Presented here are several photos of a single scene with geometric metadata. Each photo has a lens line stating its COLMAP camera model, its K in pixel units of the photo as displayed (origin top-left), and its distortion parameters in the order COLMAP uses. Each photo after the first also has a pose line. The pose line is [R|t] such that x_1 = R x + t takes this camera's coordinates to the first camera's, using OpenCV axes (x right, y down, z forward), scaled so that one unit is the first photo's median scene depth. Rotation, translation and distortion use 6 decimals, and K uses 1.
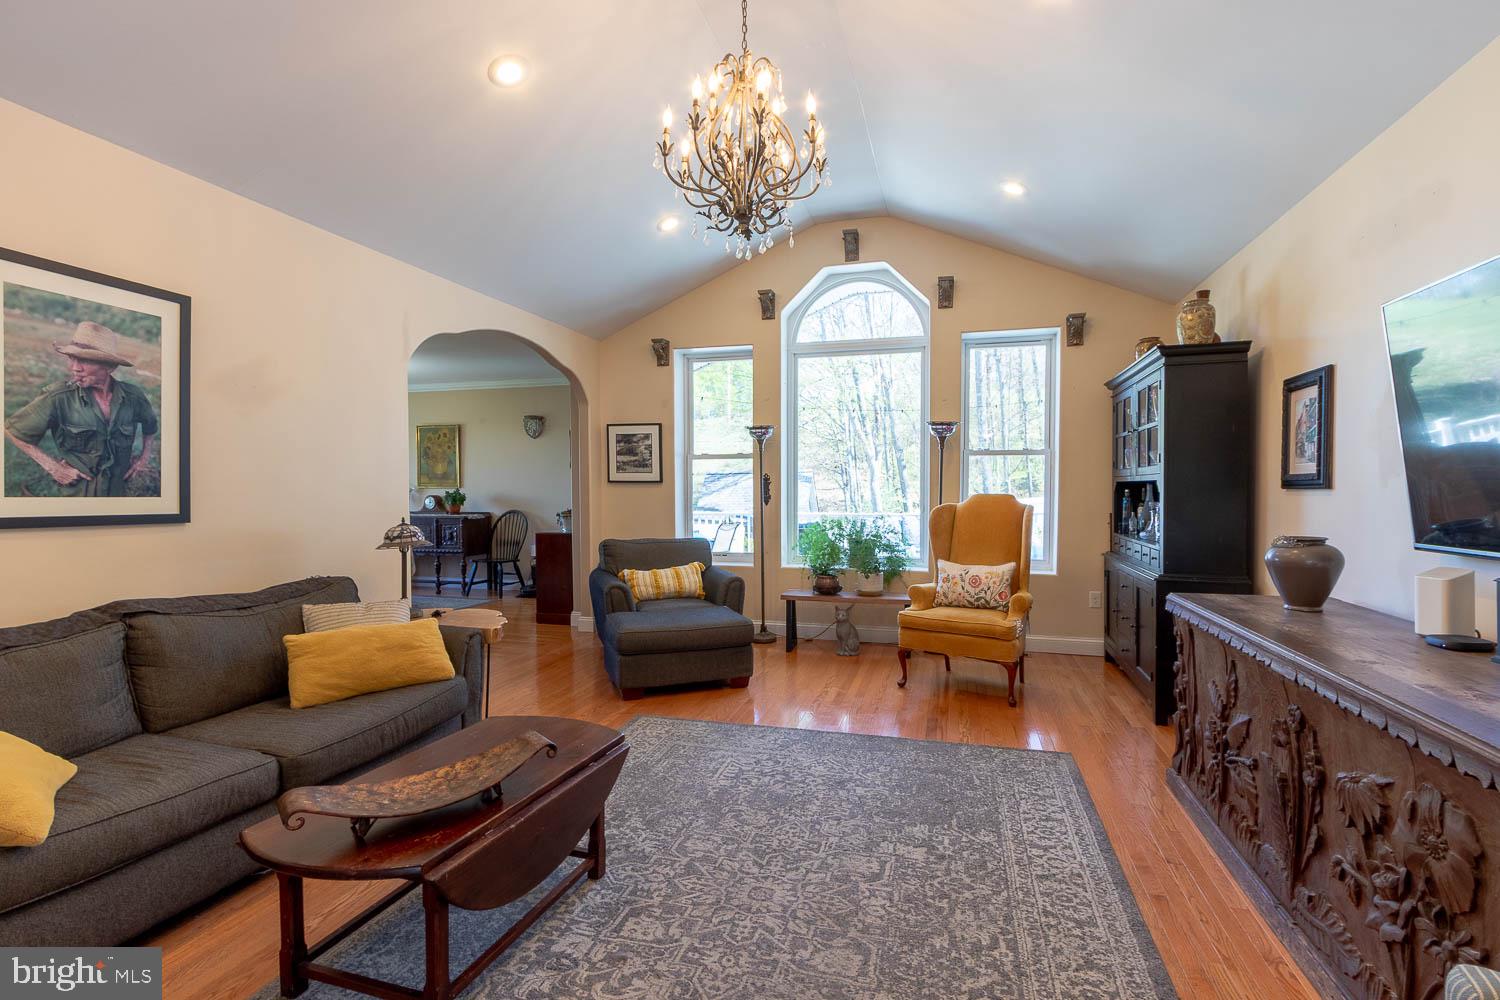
lens RADIAL K [[705.7, 0, 742.2], [0, 705.7, 496.6], [0, 0, 1]] dist [0.001917, 0.000196]
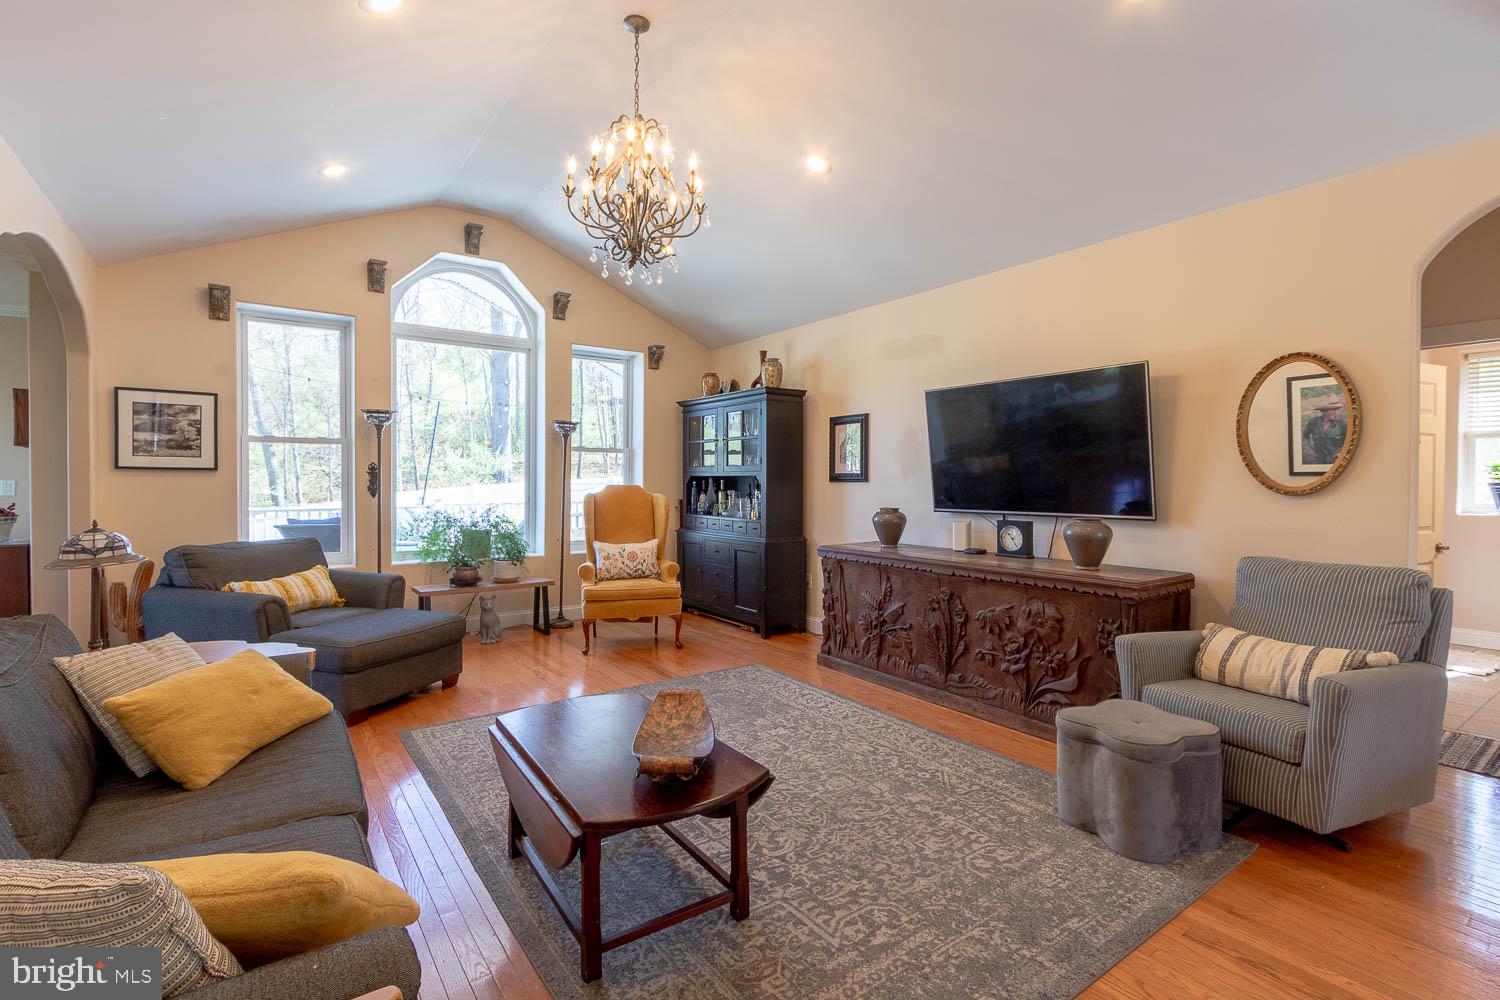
lens RADIAL K [[705.7, 0, 760.7], [0, 705.7, 490.7], [0, 0, 1]] dist [0.001917, 0.000196]
pose [[0.608872, -0.005303, 0.793251, -0.546044], [0.004000, 0.999985, 0.003616, 0.002613], [-0.793258, 0.000971, 0.608884, 0.086139]]
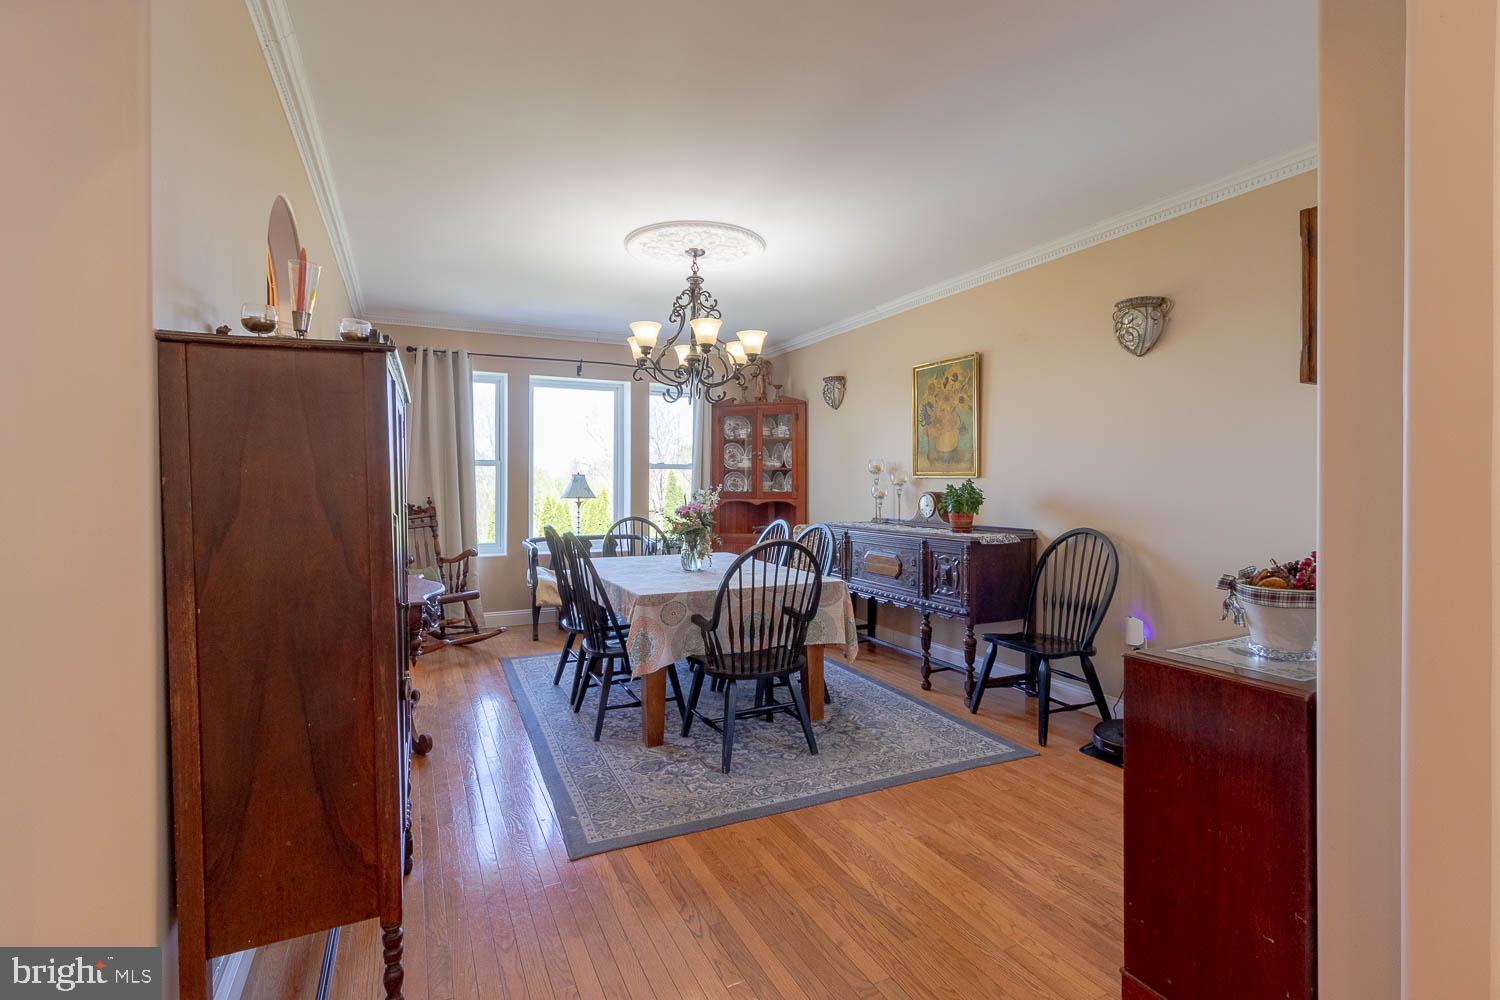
lens RADIAL K [[705.7, 0, 748.0], [0, 705.7, 492.9], [0, 0, 1]] dist [0.001917, 0.000196]
pose [[0.693029, 0.016283, -0.720726, -0.319357], [-0.011737, 0.999867, 0.011304, -0.011441], [0.720814, 0.000625, 0.693128, 1.133718]]
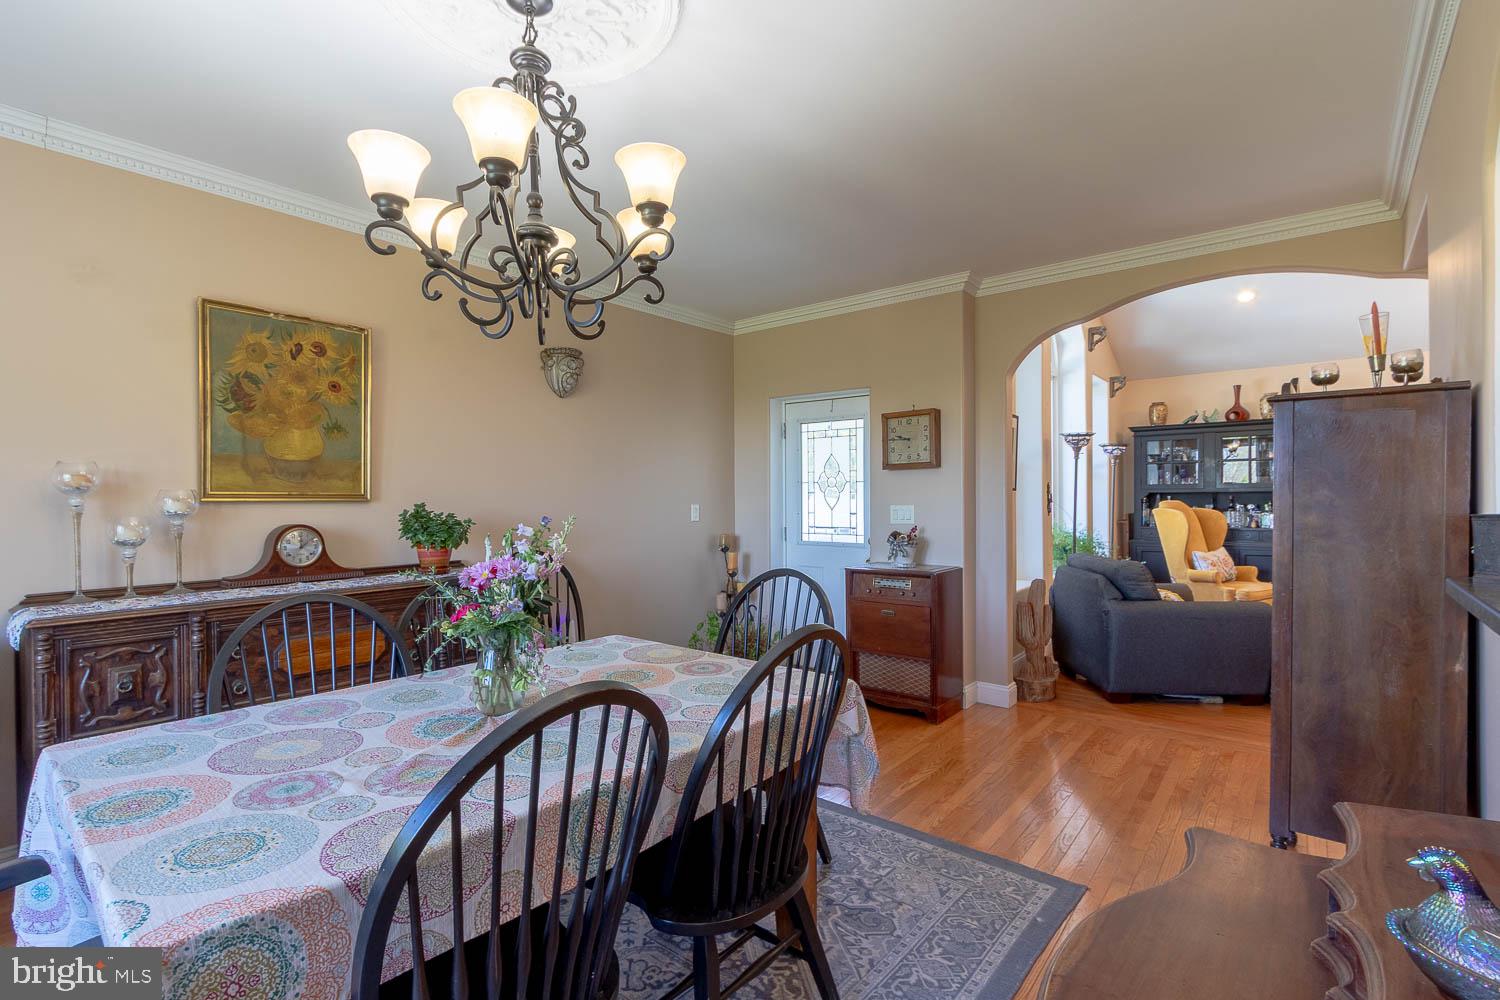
lens RADIAL K [[705.7, 0, 718.0], [0, 705.7, 517.3], [0, 0, 1]] dist [0.001917, 0.000196]
pose [[0.364963, -0.025905, 0.930662, -1.458458], [0.009663, 0.999664, 0.024036, -0.024188], [-0.930972, 0.000220, 0.365091, 1.493416]]
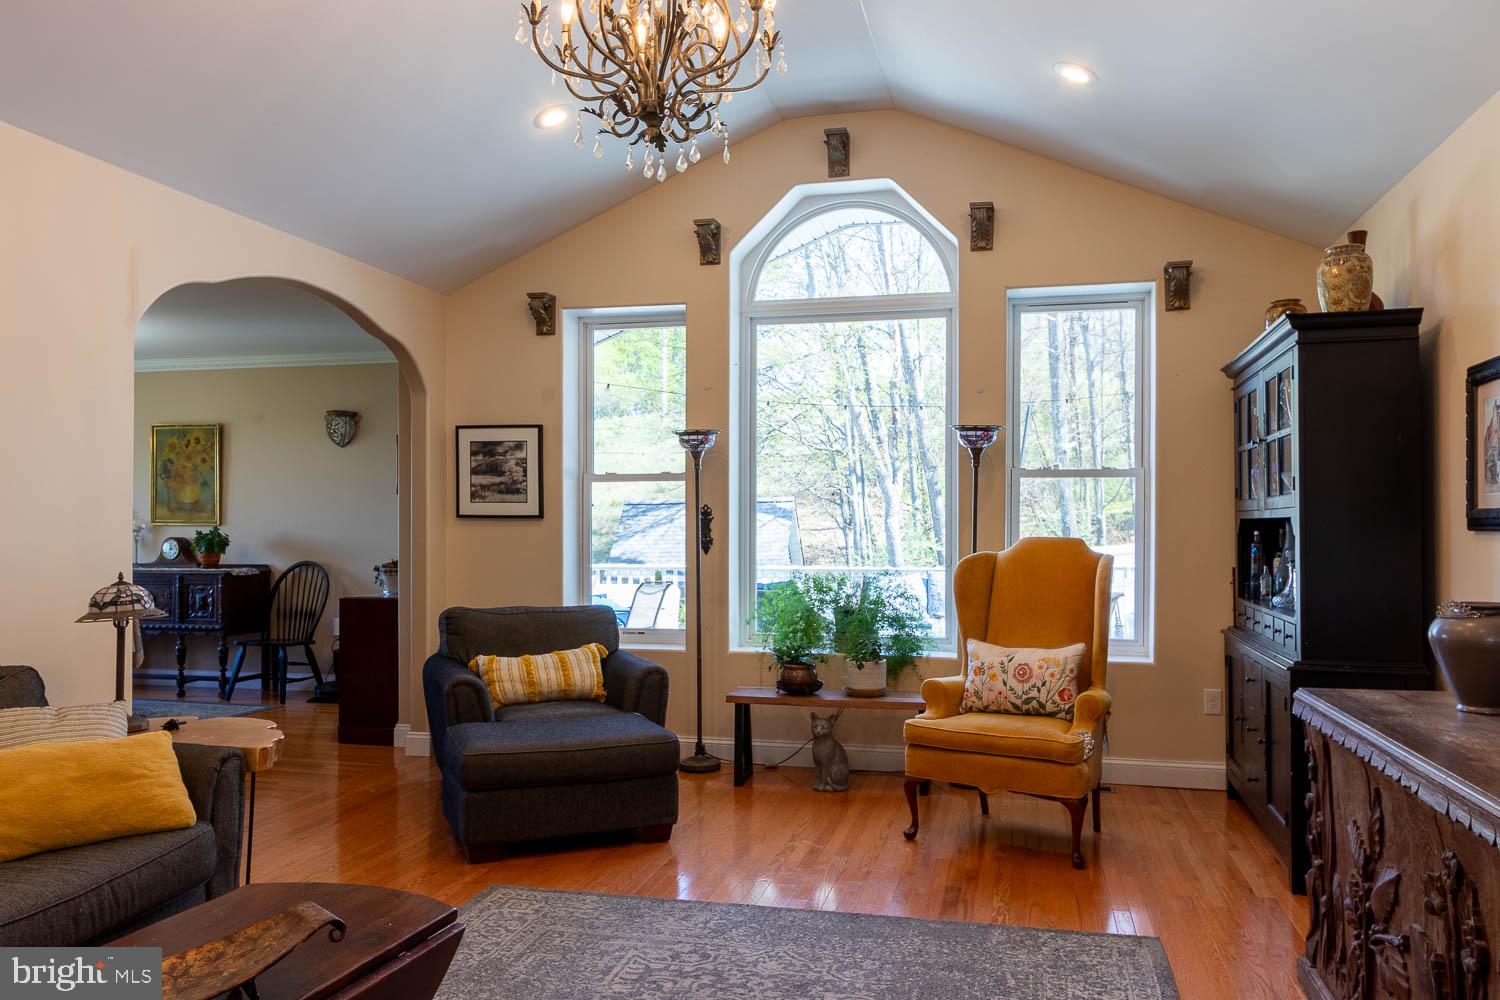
lens RADIAL K [[1134.1, 0, 726.0], [0, 1134.1, 497.2], [0, 0, 1]] dist [0.010754, -0.012754]
pose [[0.999400, 0.003596, 0.034439, 0.024233], [-0.002280, 0.999268, -0.038175, -0.000130], [-0.034551, 0.038074, 0.998677, -0.035121]]
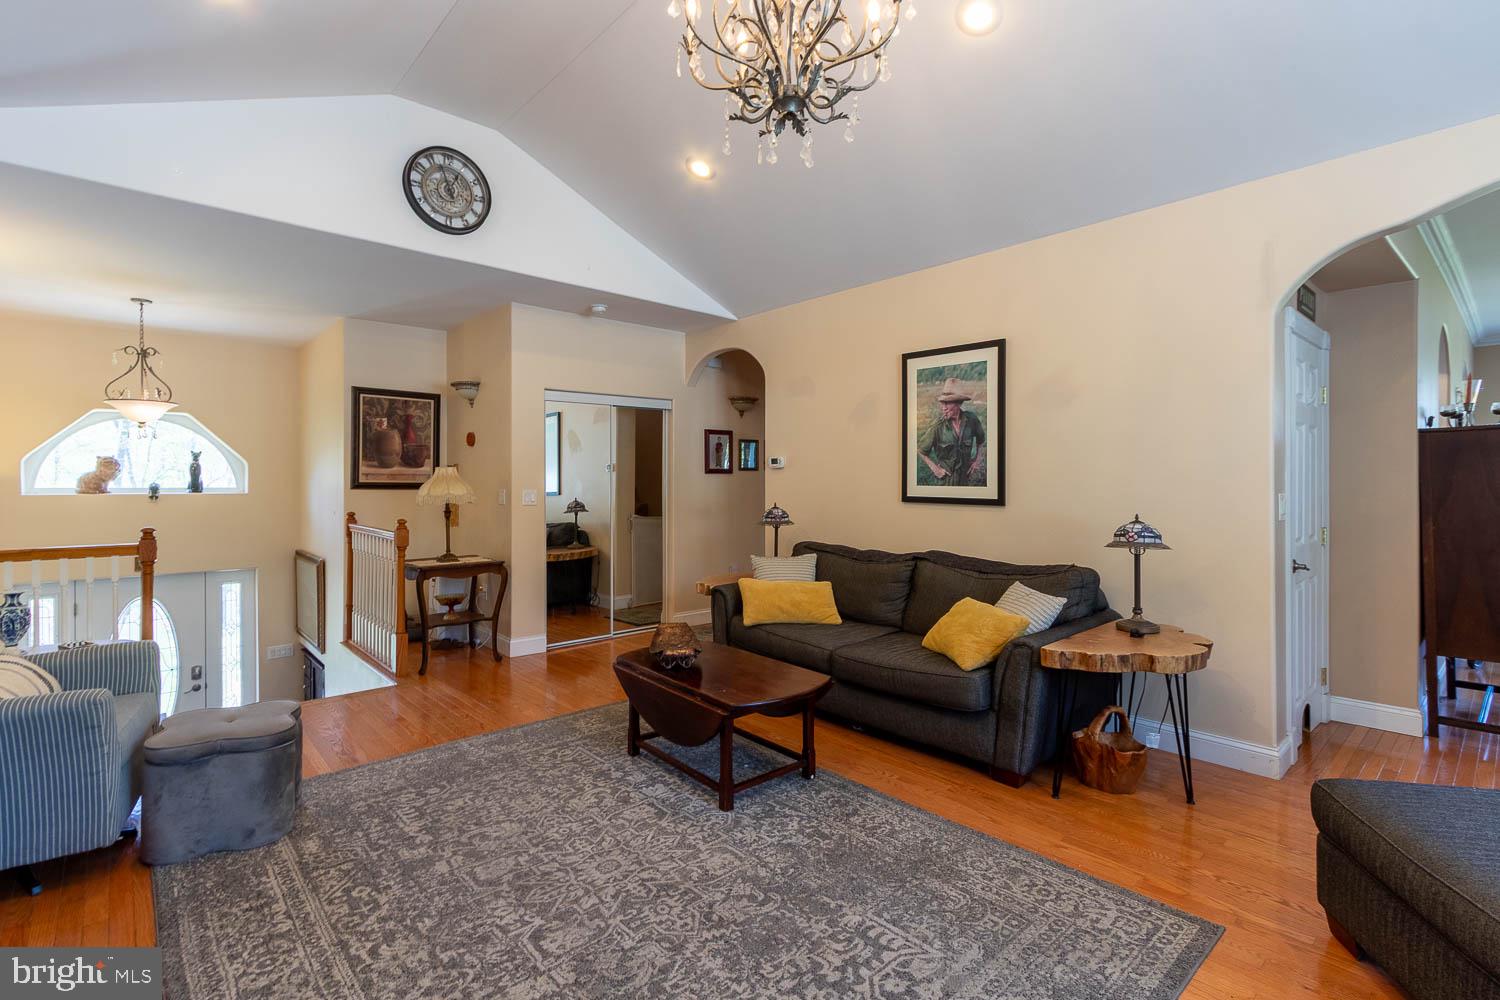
lens RADIAL K [[705.7, 0, 766.9], [0, 705.7, 483.6], [0, 0, 1]] dist [0.001917, 0.000196]
pose [[-0.513037, 0.005452, -0.858349, 0.430052], [-0.006961, 0.999921, 0.010512, -0.012082], [0.858339, 0.011368, -0.512958, 0.924094]]
